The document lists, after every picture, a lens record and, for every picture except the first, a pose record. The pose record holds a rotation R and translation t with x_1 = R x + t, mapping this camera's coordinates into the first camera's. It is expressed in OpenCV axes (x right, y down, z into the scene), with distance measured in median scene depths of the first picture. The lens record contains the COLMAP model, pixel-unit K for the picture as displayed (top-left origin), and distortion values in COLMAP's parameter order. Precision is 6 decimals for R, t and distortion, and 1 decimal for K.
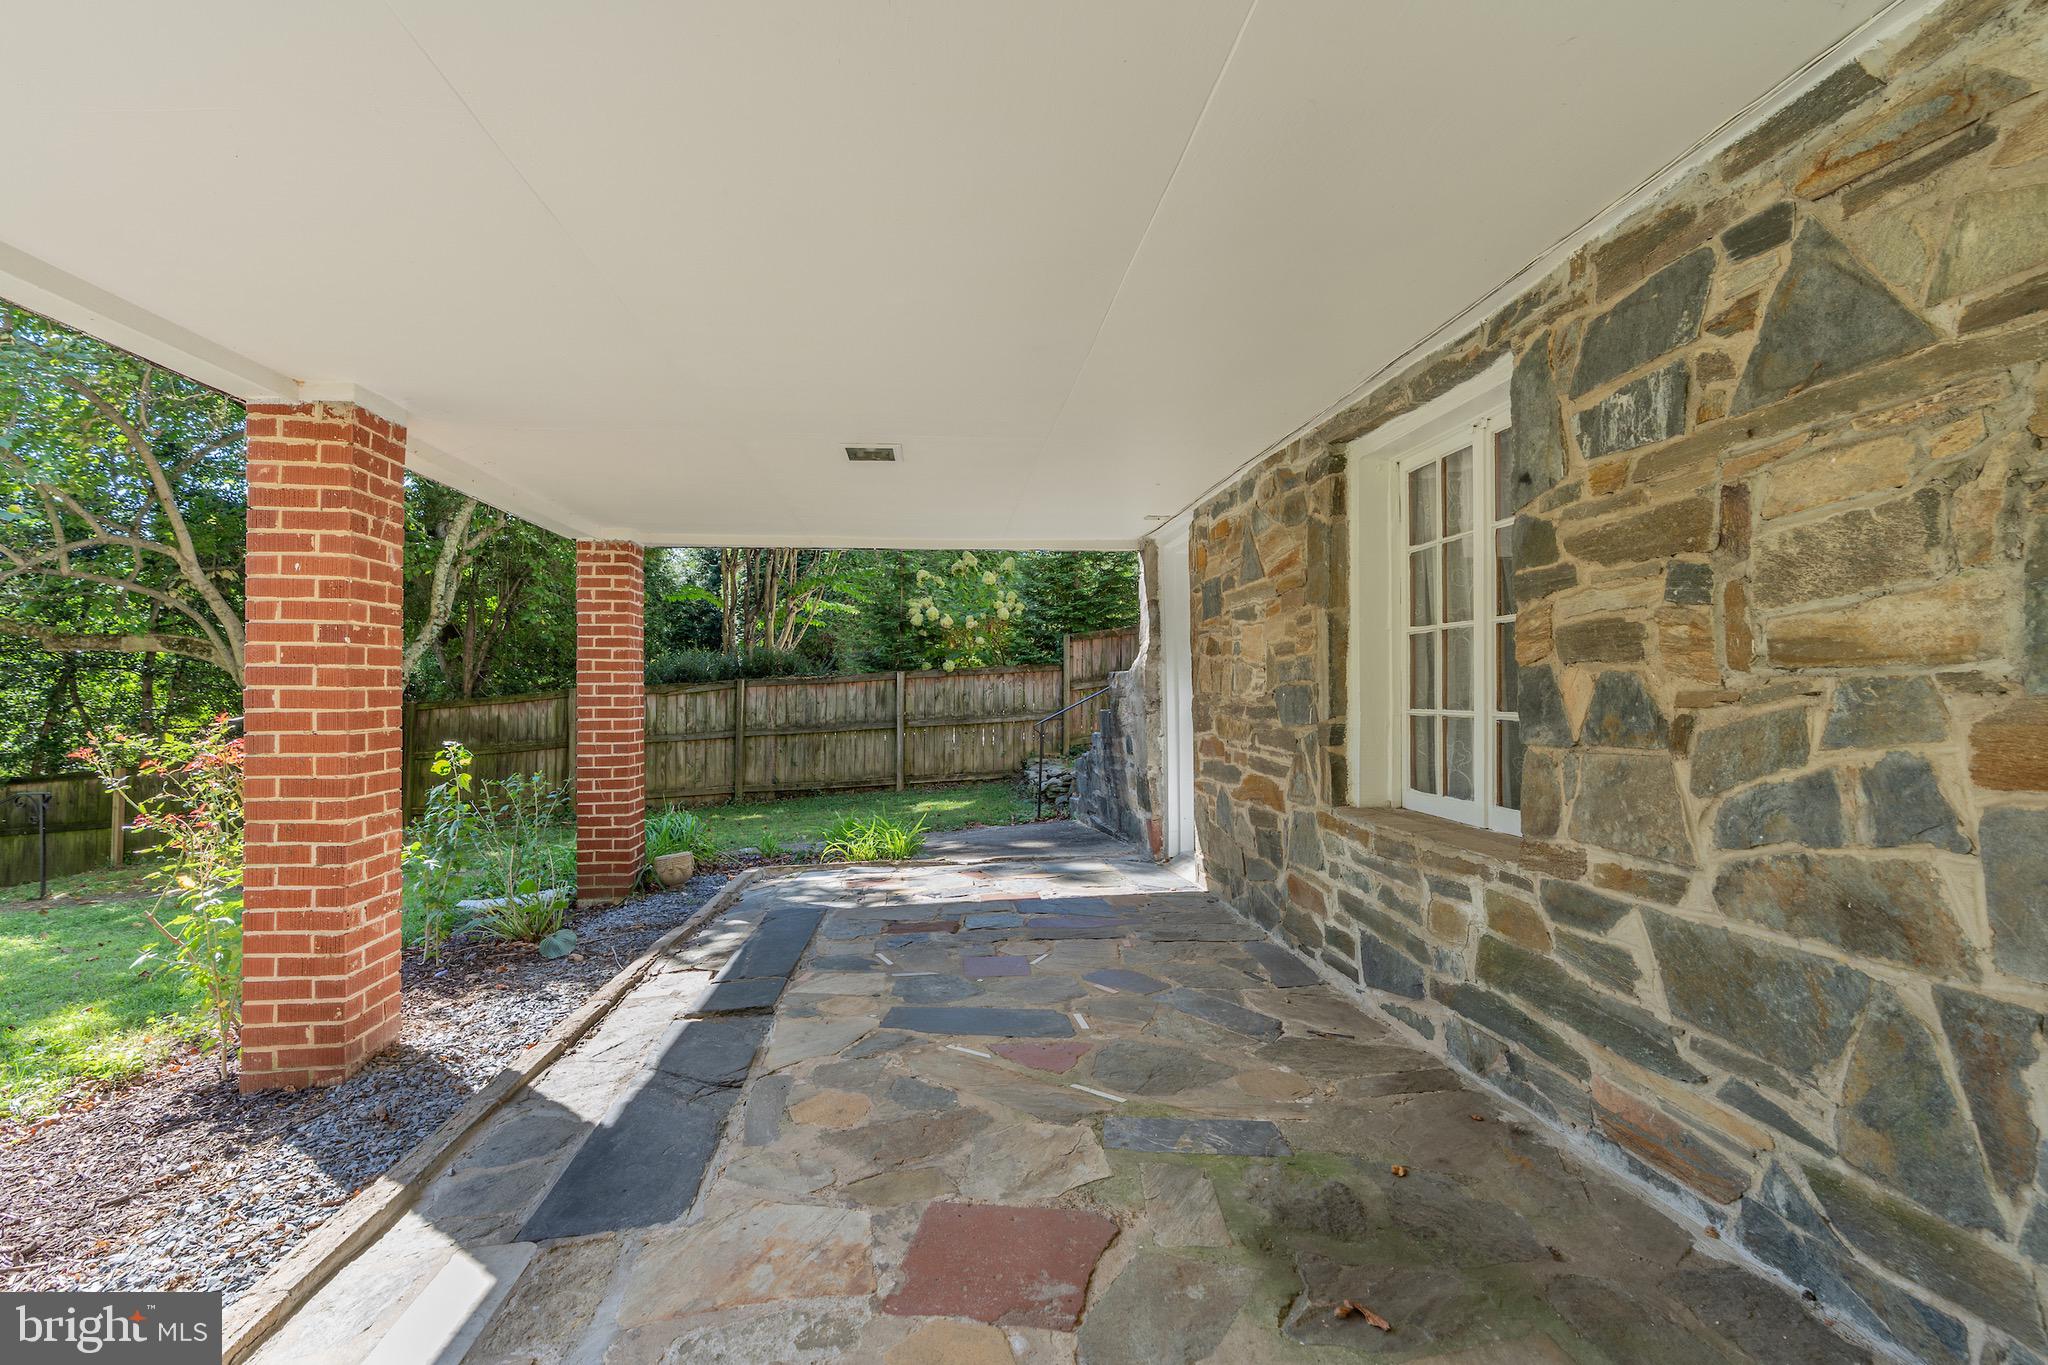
lens RADIAL K [[944.1, 0, 1028.4], [0, 944.1, 685.7], [0, 0, 1]] dist [-0.006572, -0.000327]
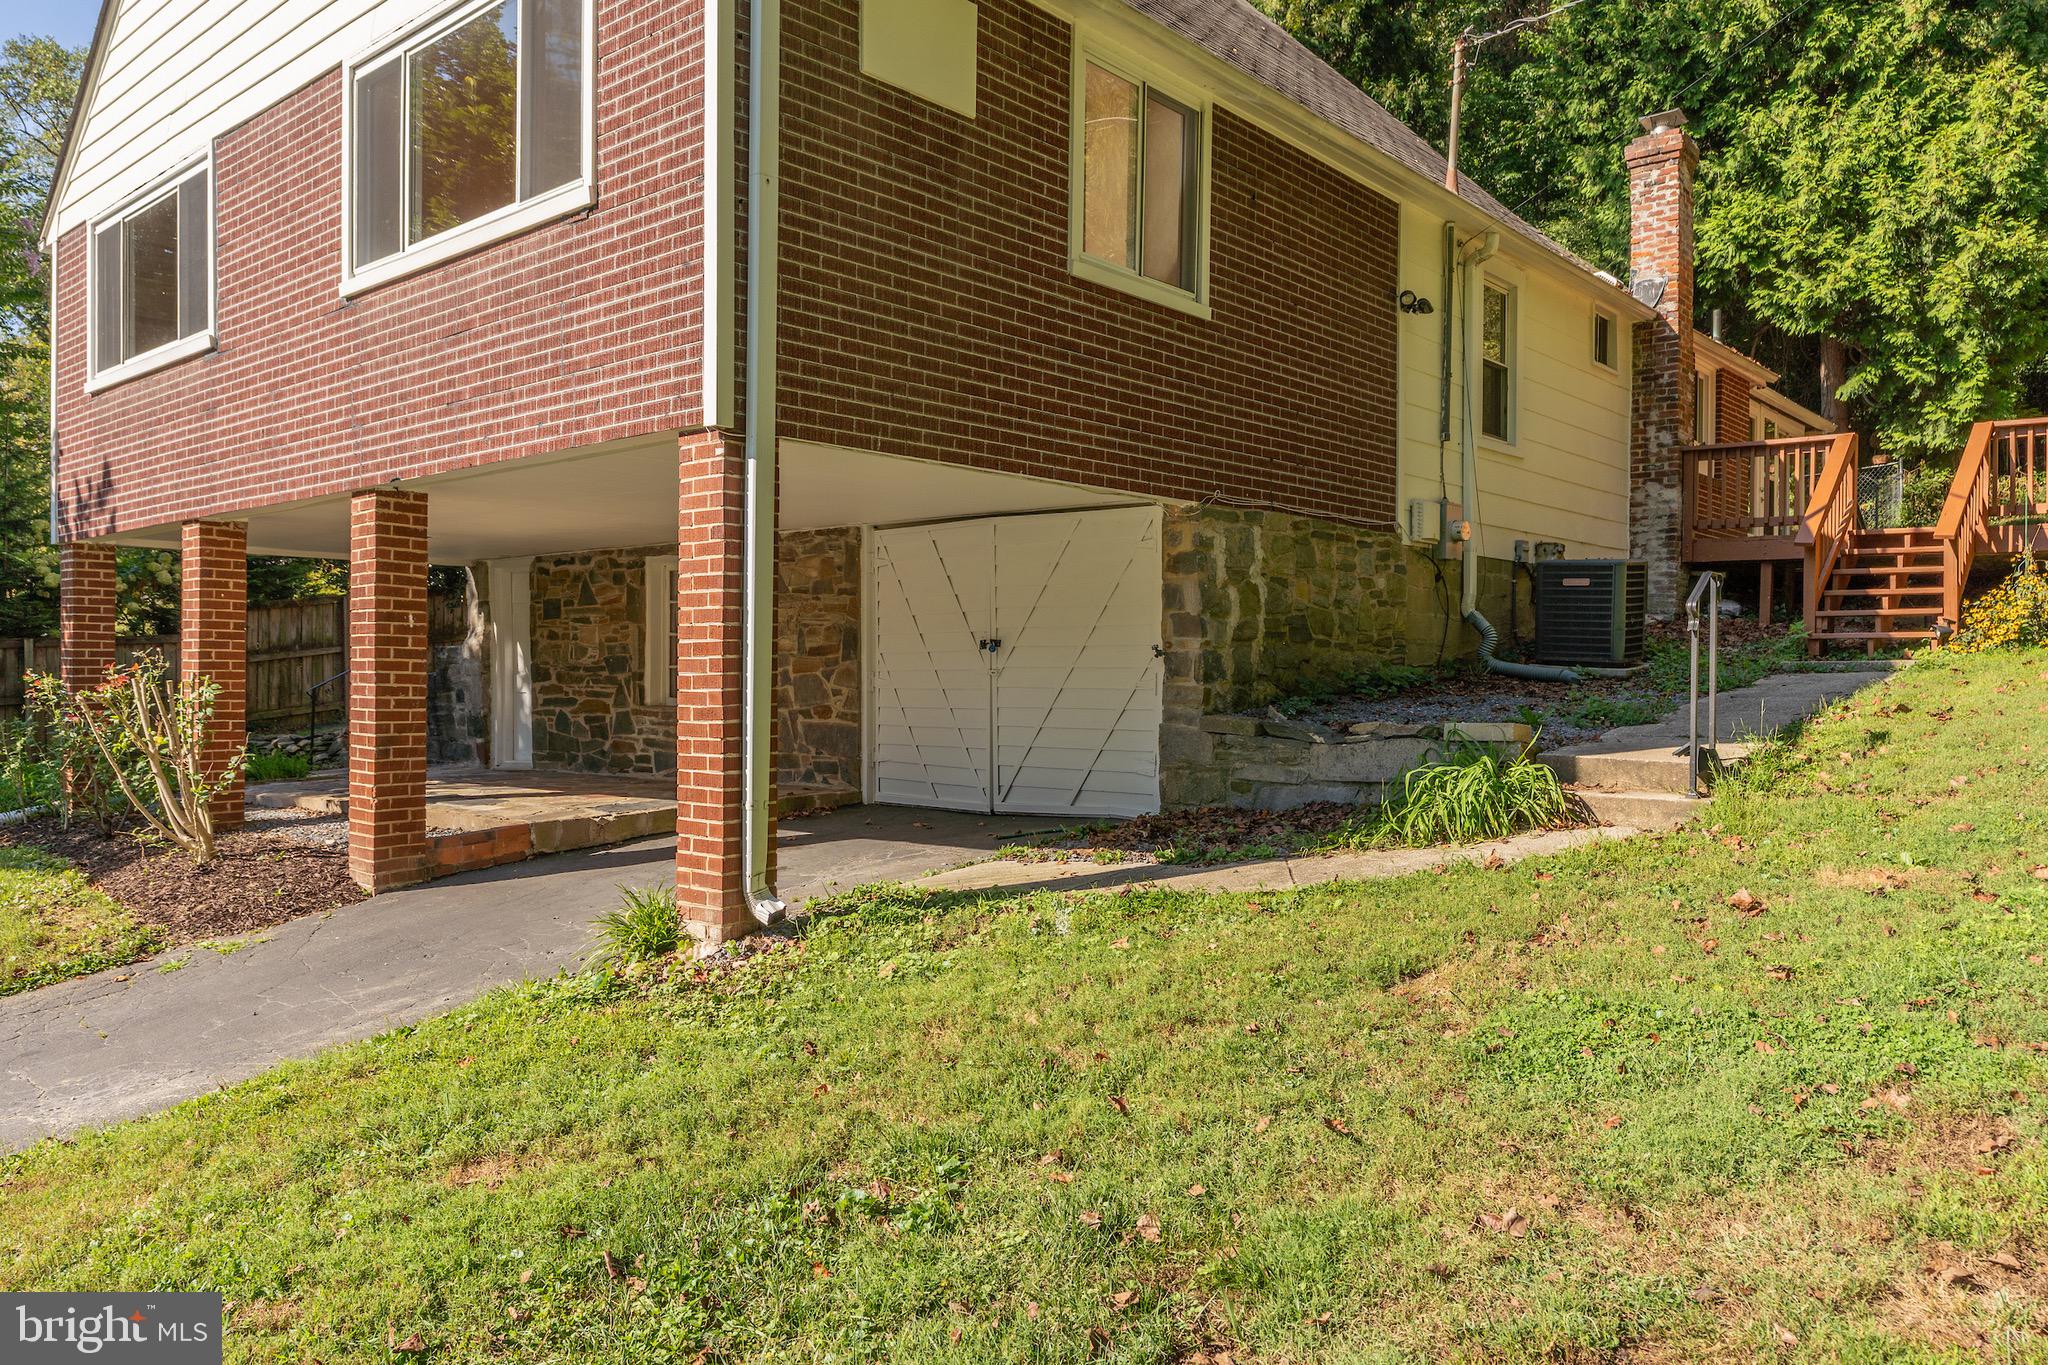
lens RADIAL K [[1451.8, 0, 1022.9], [0, 1451.8, 686.6], [0, 0, 1]] dist [-0.002108, 0.001055]
pose [[0.738557, -0.001196, 0.674190, -1.459140], [-0.008099, 0.999911, 0.010646, 0.030804], [-0.674143, -0.013323, 0.738481, -2.410371]]
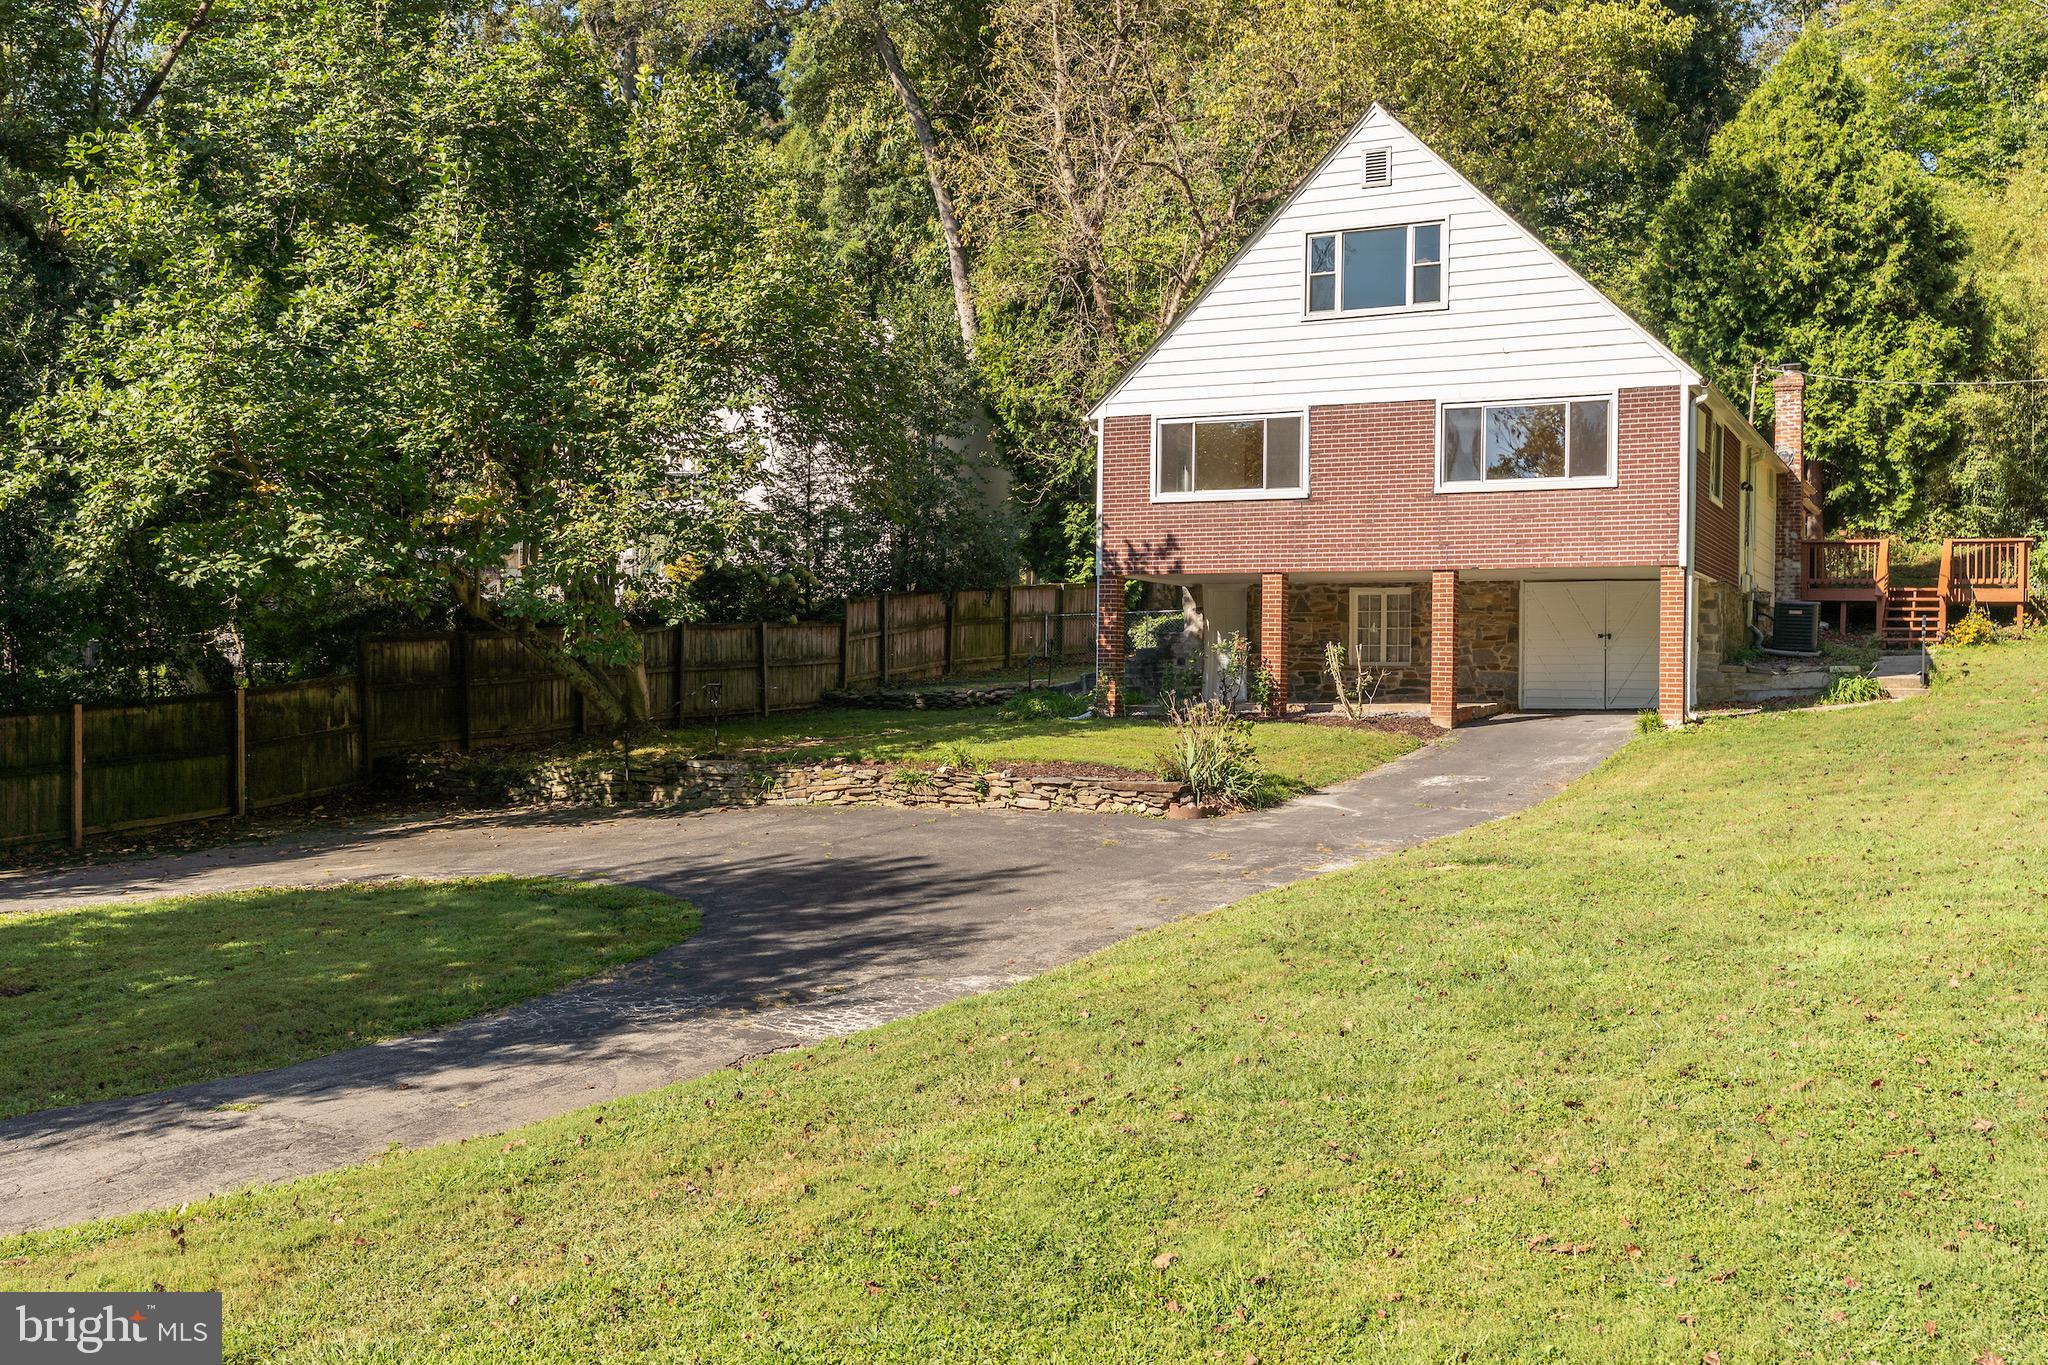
lens RADIAL K [[1995.3, 0, 1027.2], [0, 1995.3, 683.7], [0, 0, 1]] dist [0.008976, 0.000000]
pose [[0.536896, 0.014453, 0.843525, -8.768792], [-0.019383, 0.999801, -0.004793, 0.294578], [-0.843426, -0.013777, 0.537069, -2.920643]]
